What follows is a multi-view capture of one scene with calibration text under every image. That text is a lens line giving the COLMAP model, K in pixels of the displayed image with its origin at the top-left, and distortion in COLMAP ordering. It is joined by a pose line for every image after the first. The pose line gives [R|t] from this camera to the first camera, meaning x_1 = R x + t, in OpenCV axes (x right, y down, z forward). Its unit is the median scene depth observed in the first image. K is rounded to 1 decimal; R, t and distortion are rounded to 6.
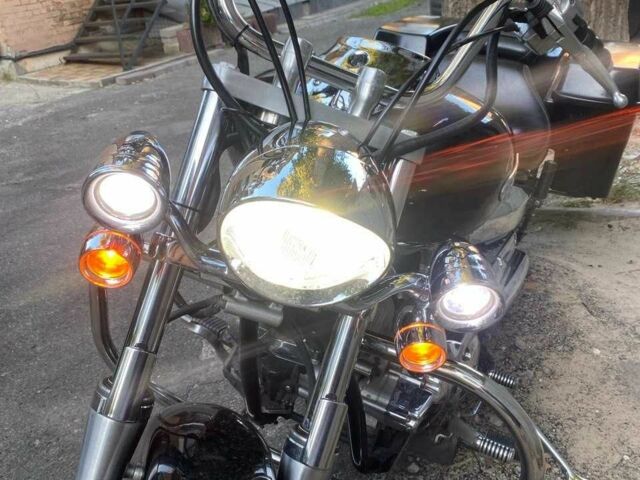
lens RADIAL K [[628.9, 0, 320.0], [0, 628.9, 240.0], [0, 0, 1]] dist [0.073195, -0.143078]
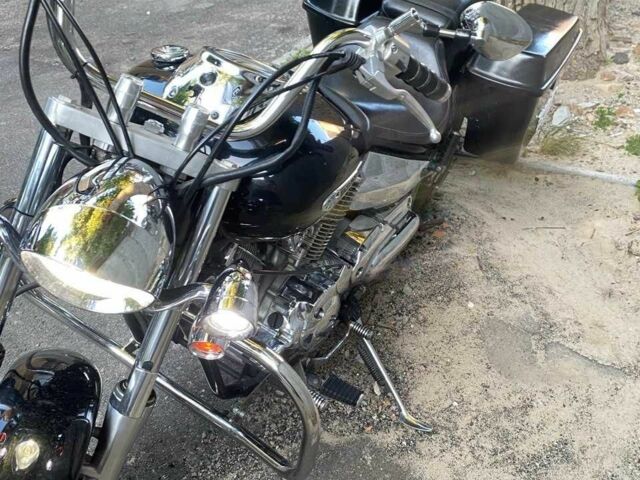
lens RADIAL K [[628.9, 0, 320.0], [0, 628.9, 240.0], [0, 0, 1]] dist [0.073195, -0.143078]
pose [[0.993692, 0.111908, 0.007213, 0.150129], [-0.111194, 0.974927, 0.192749, -0.128236], [0.014538, -0.192336, 0.981222, -0.091405]]
